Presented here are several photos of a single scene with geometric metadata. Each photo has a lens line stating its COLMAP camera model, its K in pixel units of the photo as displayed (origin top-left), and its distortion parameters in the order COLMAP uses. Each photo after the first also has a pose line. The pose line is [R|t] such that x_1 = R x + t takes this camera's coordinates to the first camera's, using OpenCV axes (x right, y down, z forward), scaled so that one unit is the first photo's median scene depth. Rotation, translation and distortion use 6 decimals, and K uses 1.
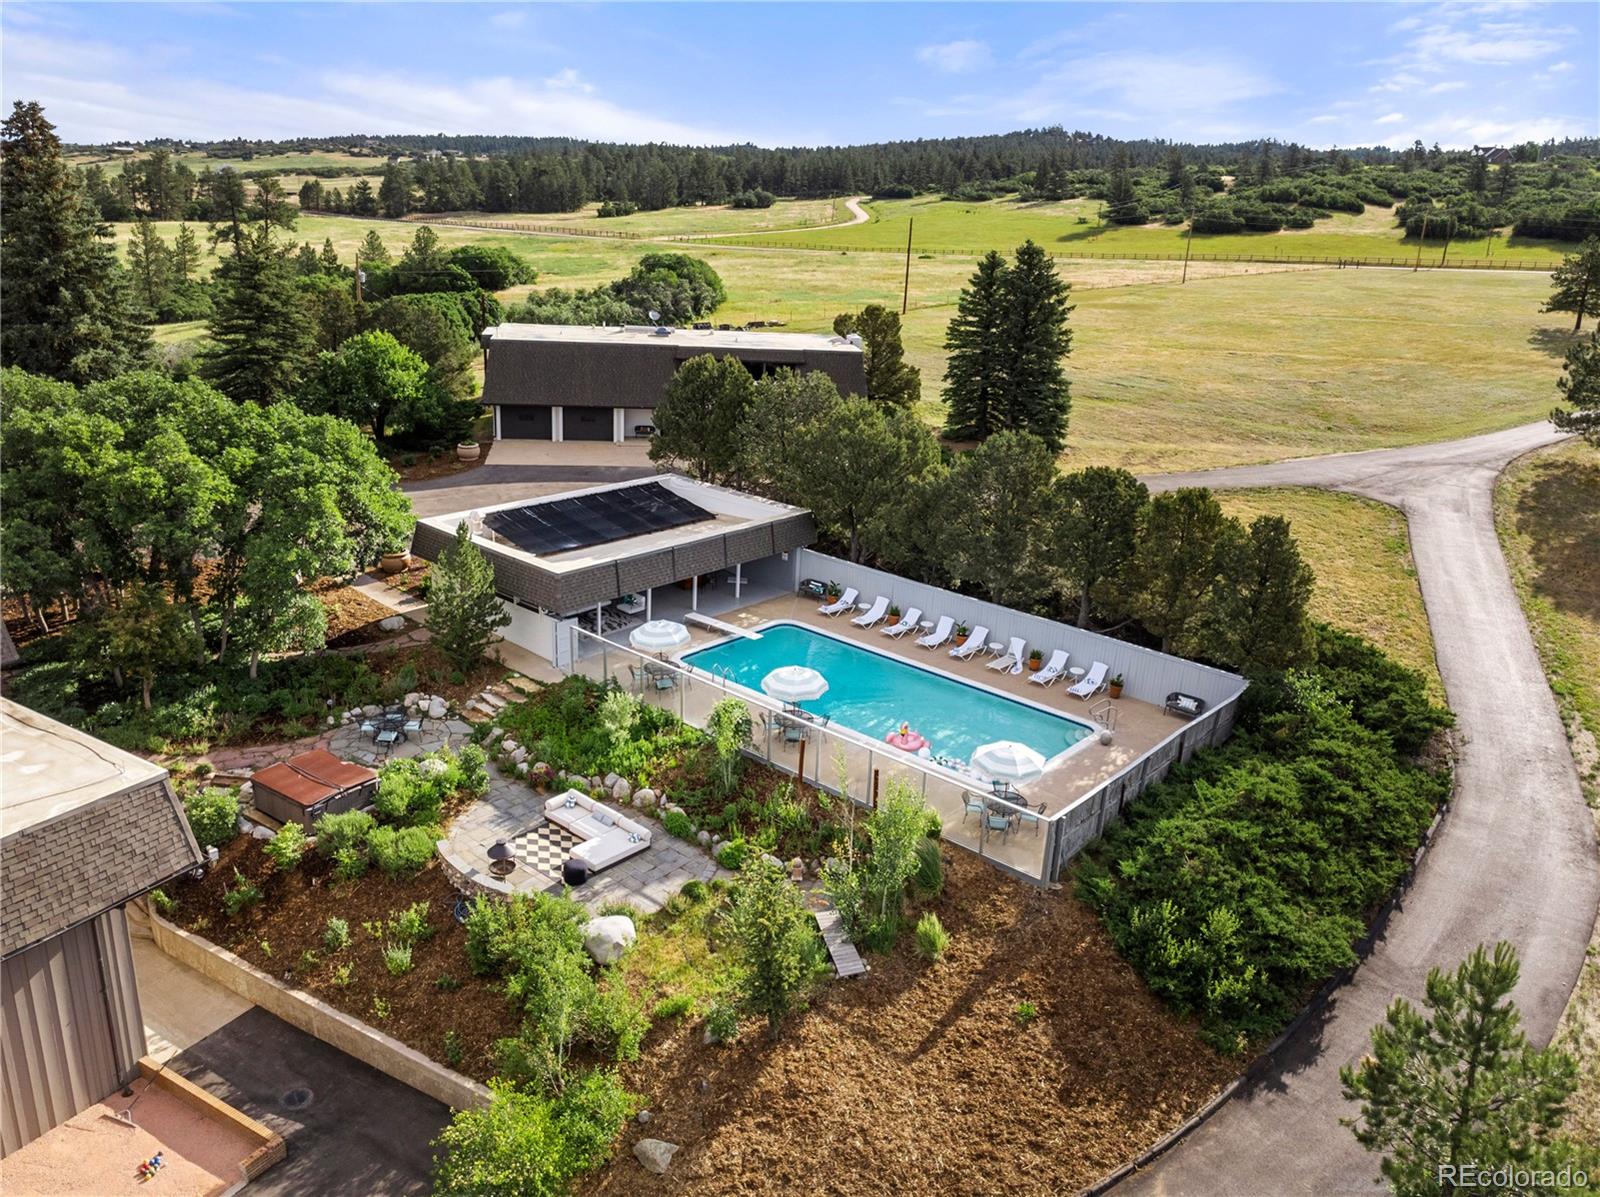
lens RADIAL K [[1194.2, 0, 804.3], [0, 1194.2, 594.9], [0, 0, 1]] dist [-0.034706, -0.000231]
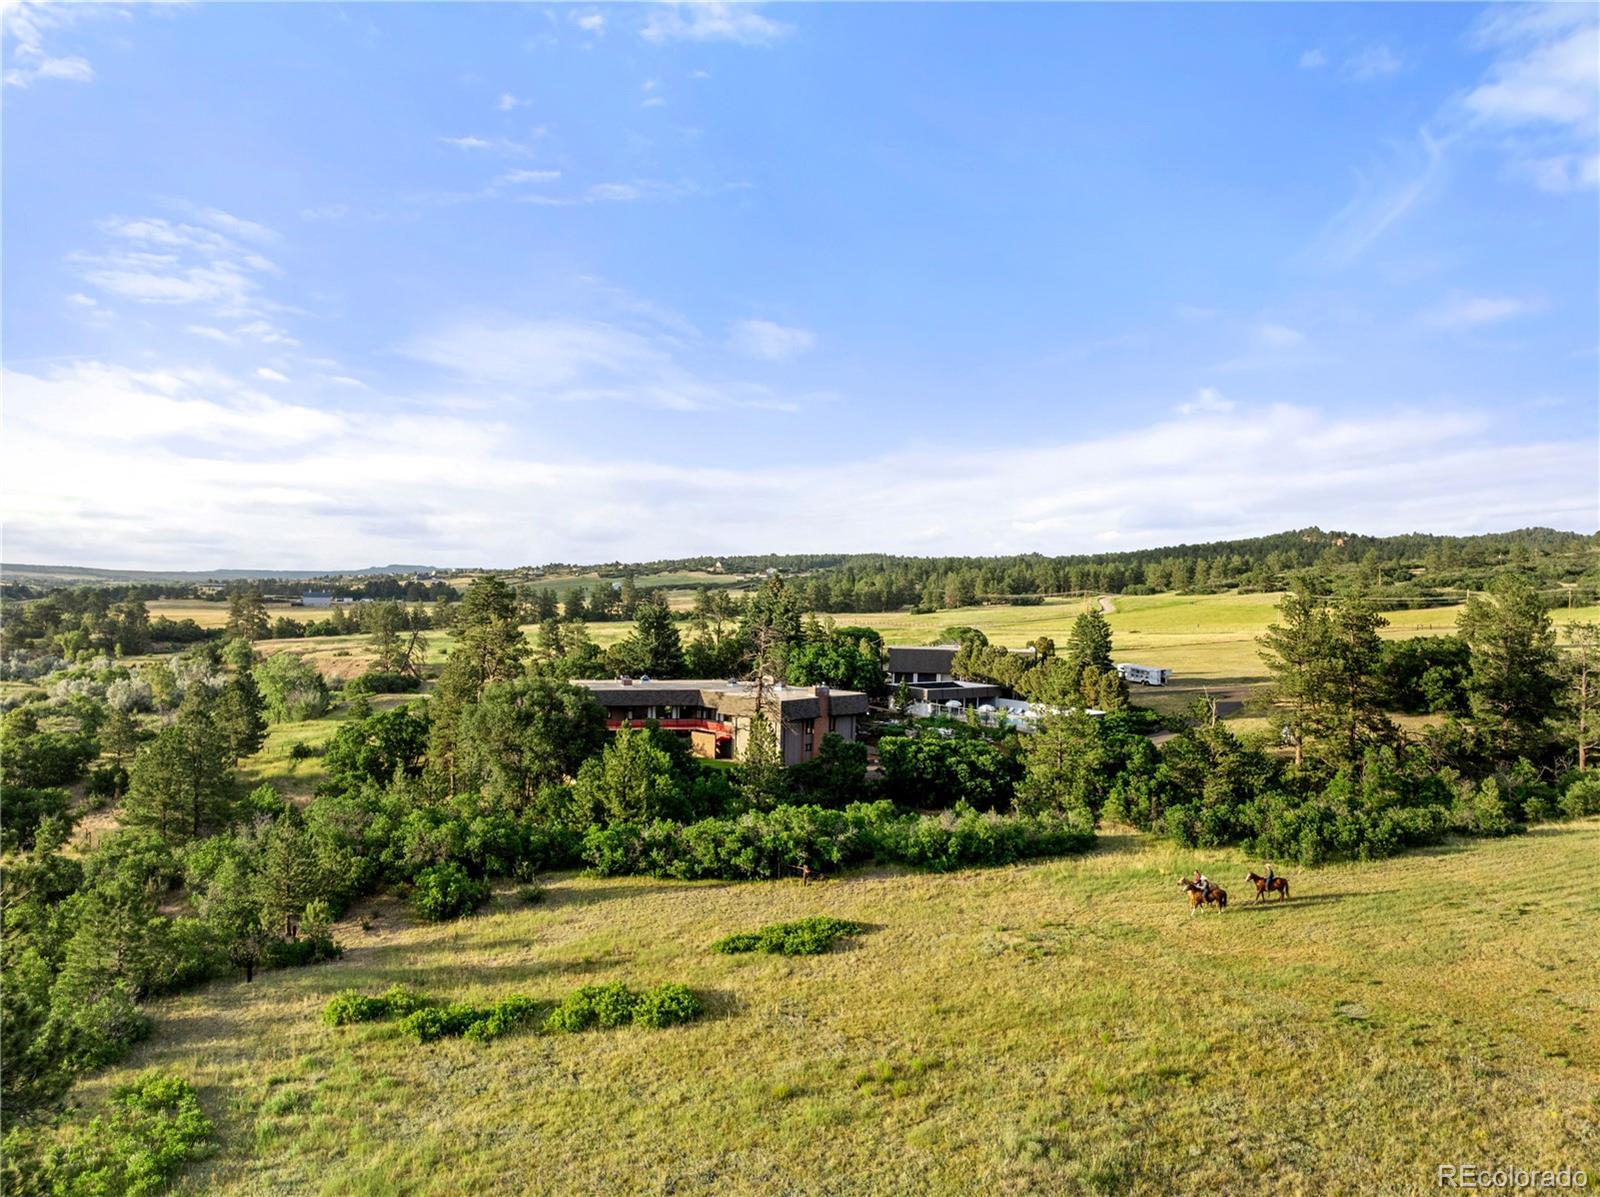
lens RADIAL K [[1194.2, 0, 804.3], [0, 1194.2, 594.9], [0, 0, 1]] dist [-0.034706, -0.000231]
pose [[0.969921, -0.029996, -0.241564, 0.161387], [-0.049394, 0.947480, -0.315979, 0.428498], [0.238355, 0.318406, 0.917499, -1.258519]]
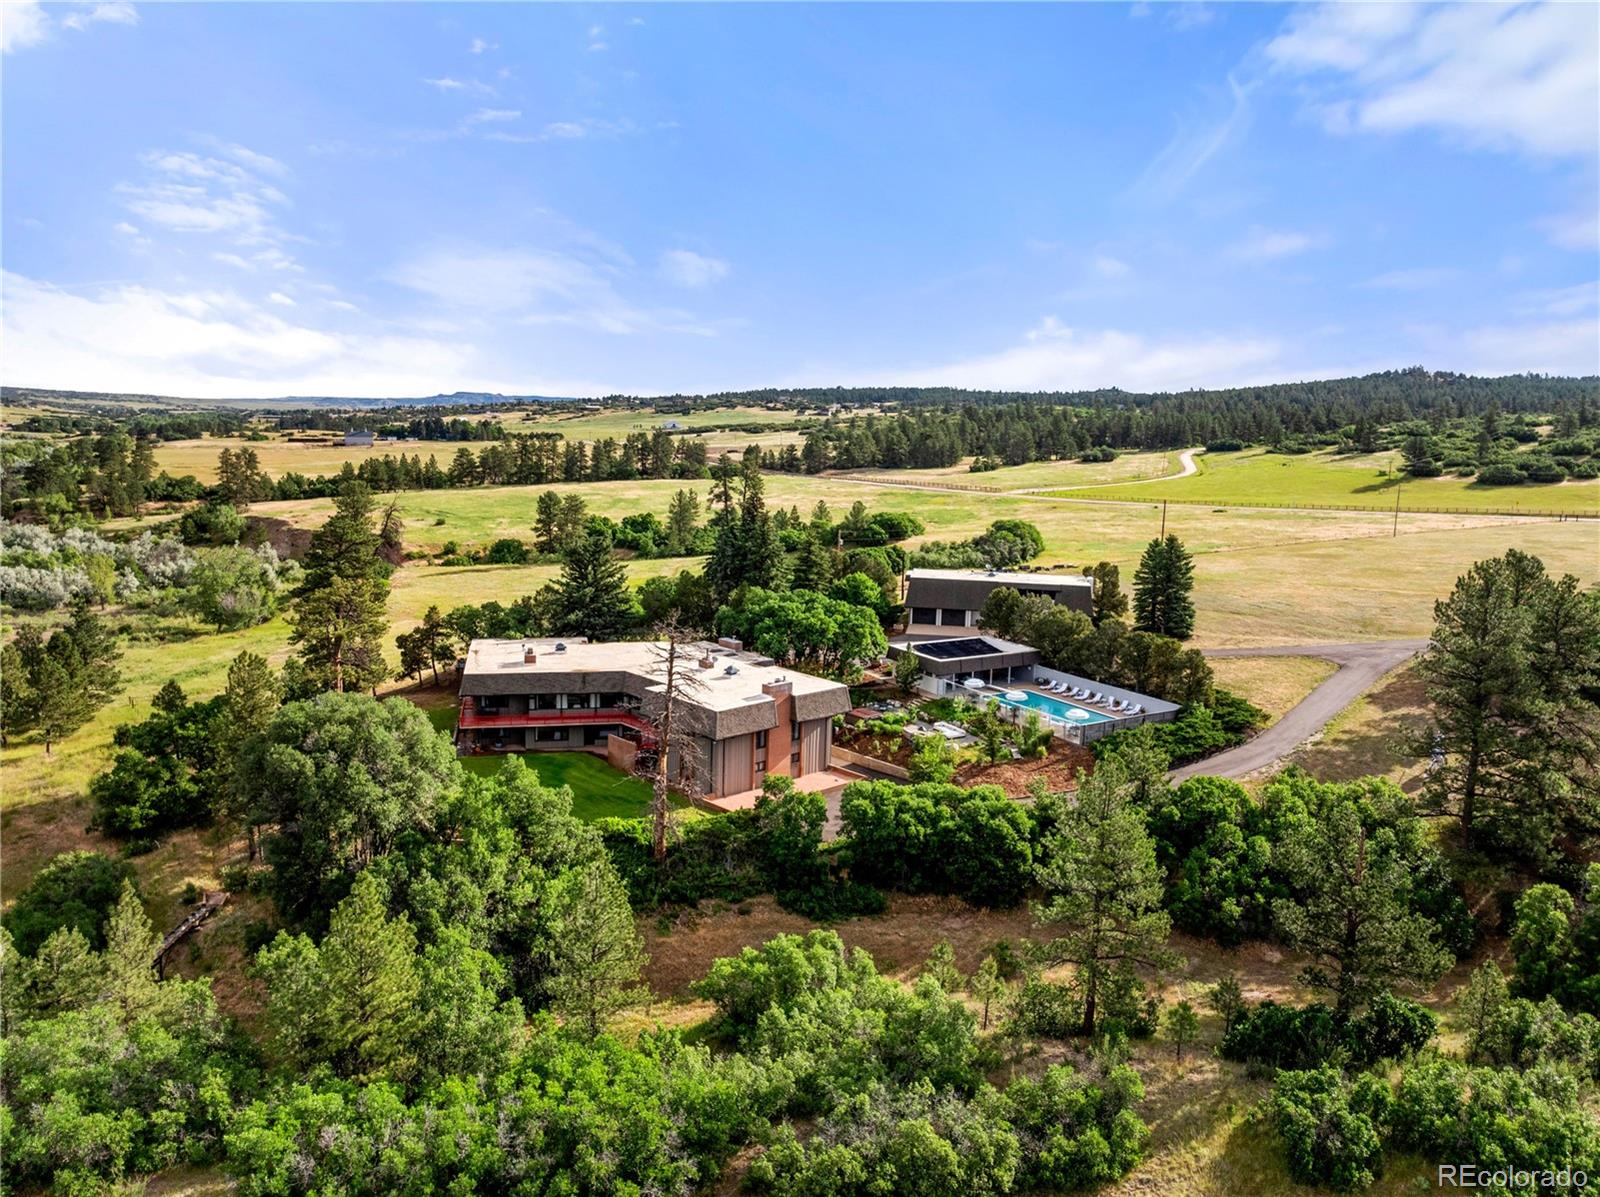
lens RADIAL K [[1179.8, 0, 817.4], [0, 1179.8, 599.7], [0, 0, 1]] dist [-0.007189, -0.001202]
pose [[0.956982, 0.021069, -0.289382, 0.152974], [-0.072579, 0.983035, -0.168446, 0.155641], [0.280924, 0.182203, 0.942276, -0.831051]]
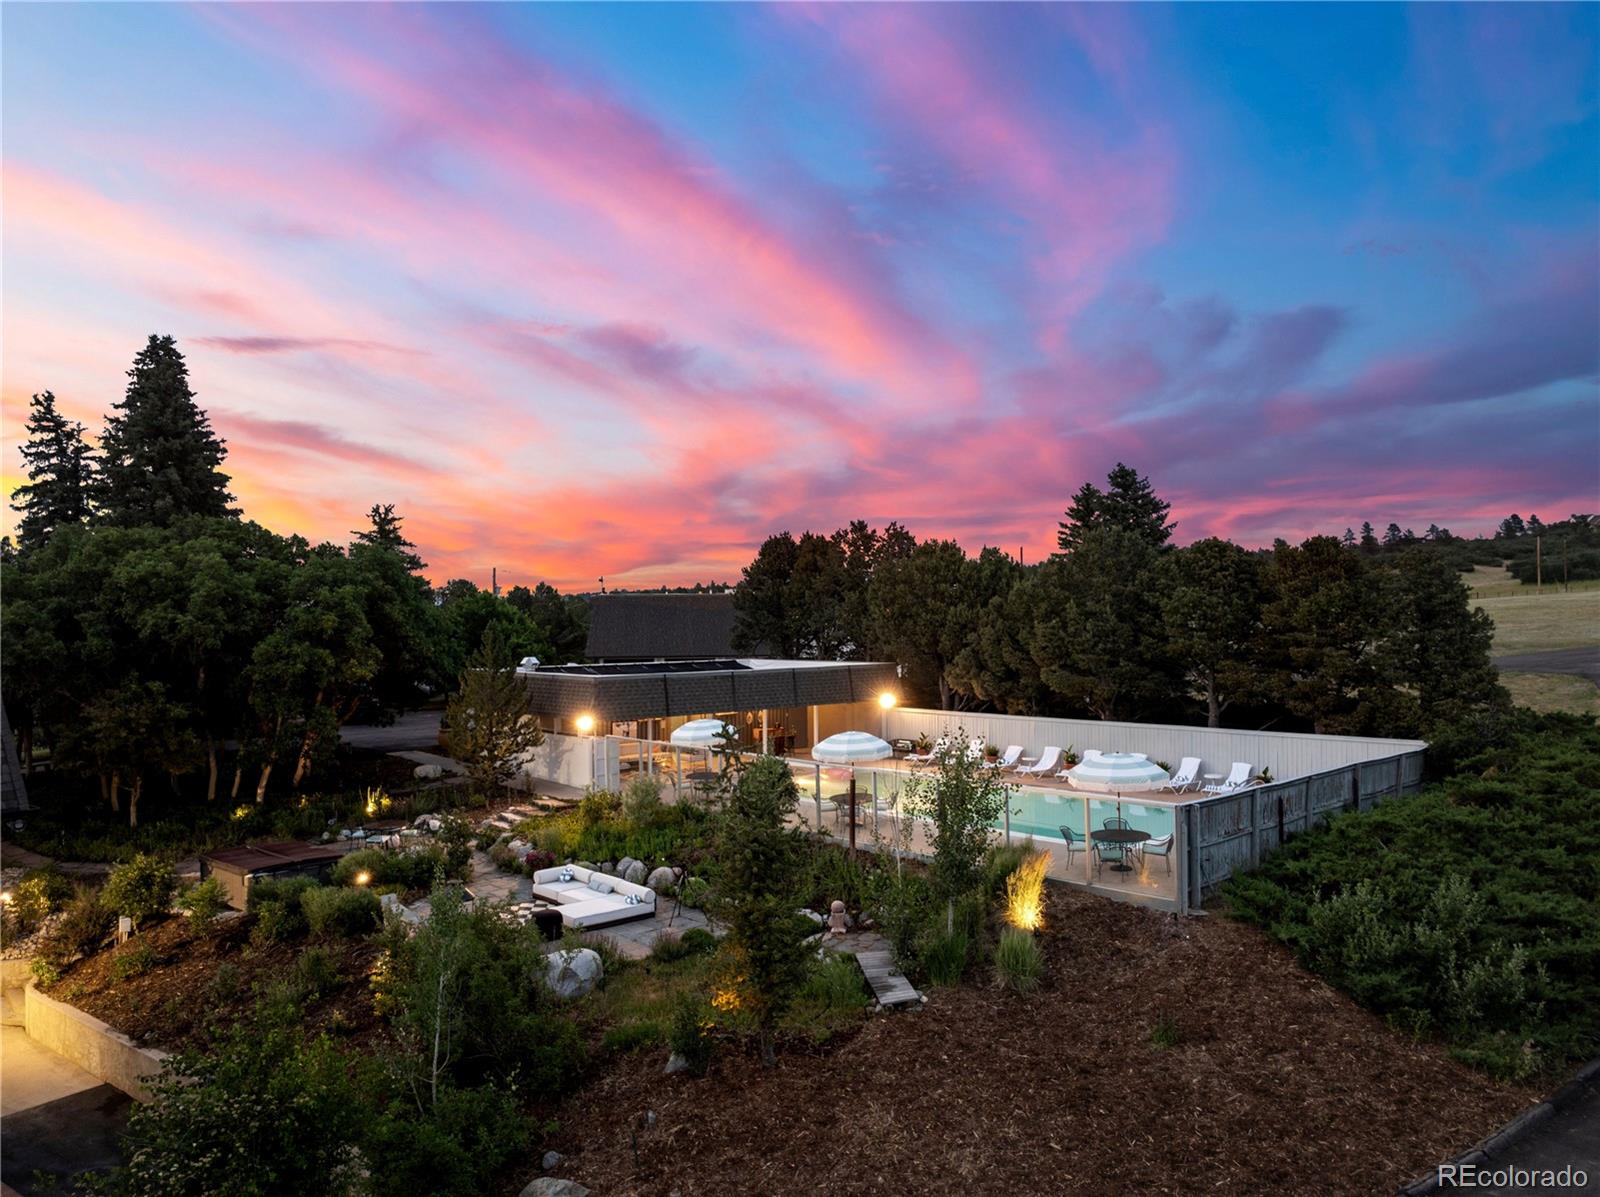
lens RADIAL K [[1122.6, 0, 807.4], [0, 1122.6, 598.5], [0, 0, 1]] dist [-0.037859, 0.002990]
pose [[0.990983, -0.063743, -0.117857, 0.024886], [0.018710, 0.936805, -0.349350, 0.102970], [0.132678, 0.343995, 0.929550, 0.102104]]
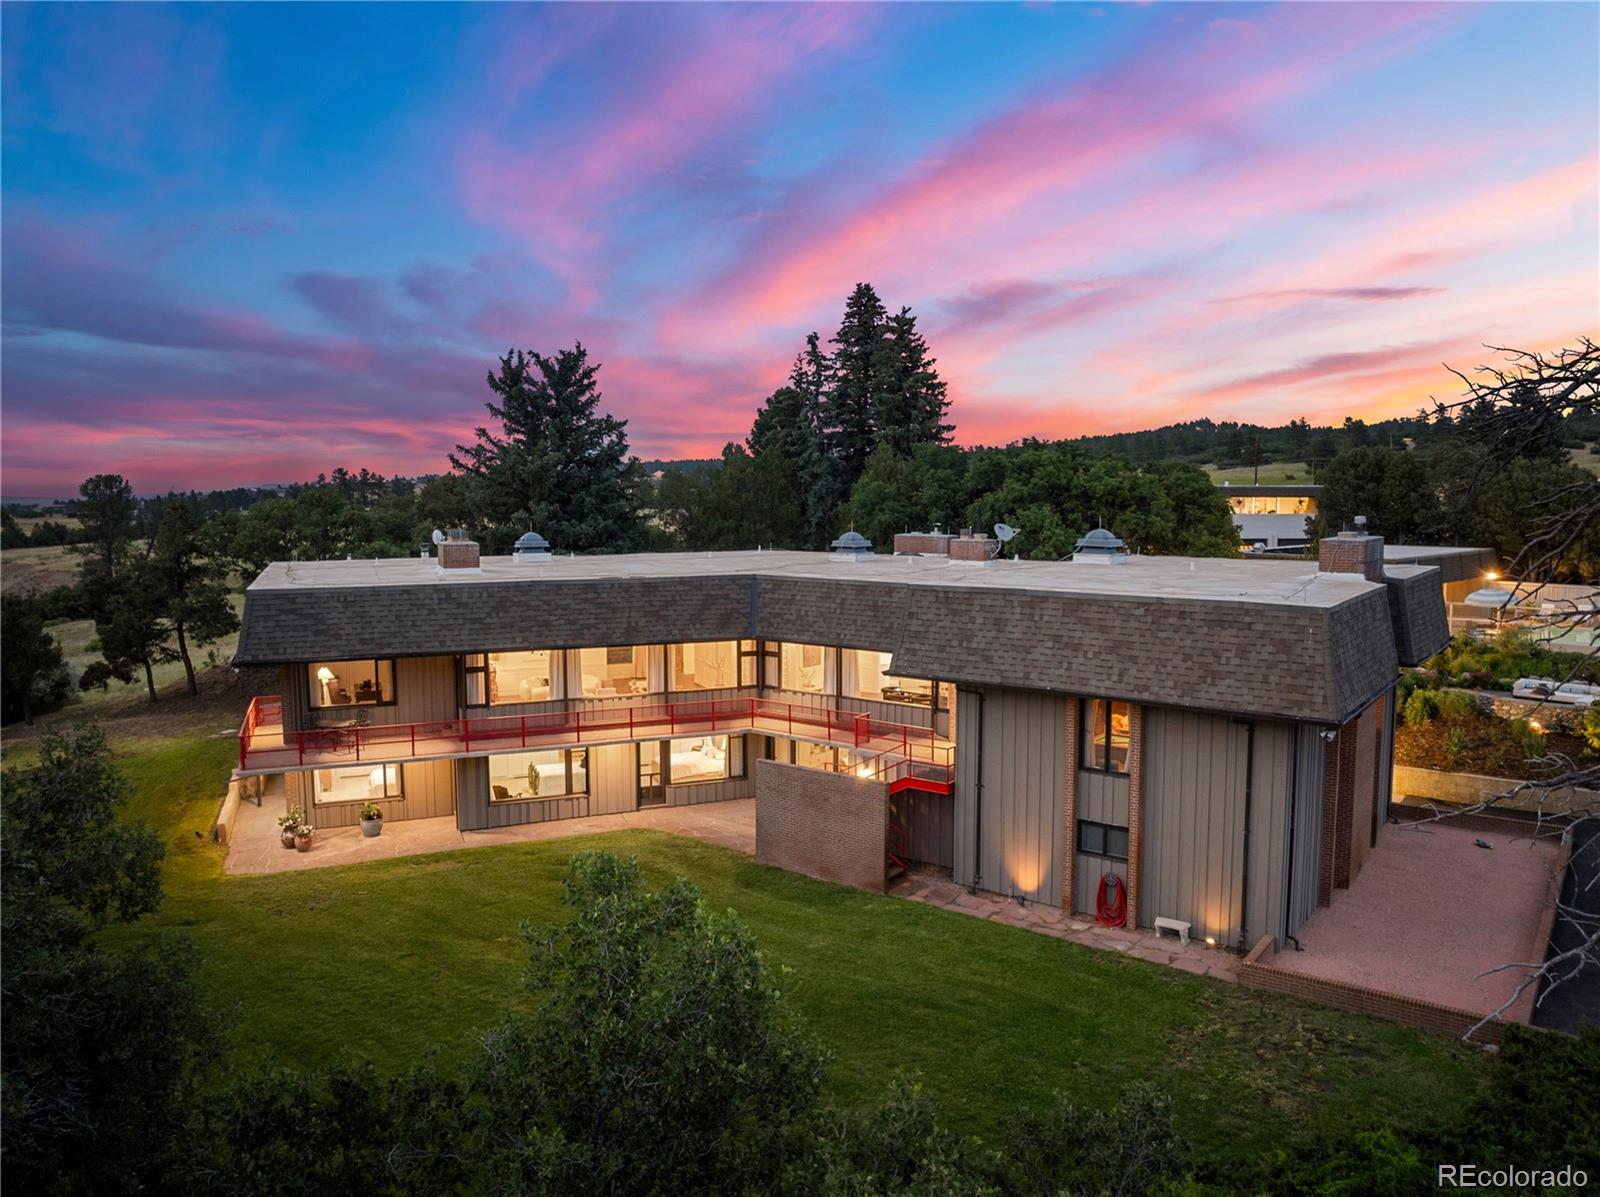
lens RADIAL K [[1106.0, 0, 800.0], [0, 1106.0, 598.5], [0, 0, 1]] dist [-0.030219, 0.000955]
pose [[0.989411, -0.043276, -0.138541, -0.312803], [0.009005, 0.970980, -0.238991, 0.137859], [0.144863, 0.235213, 0.961088, -0.100325]]
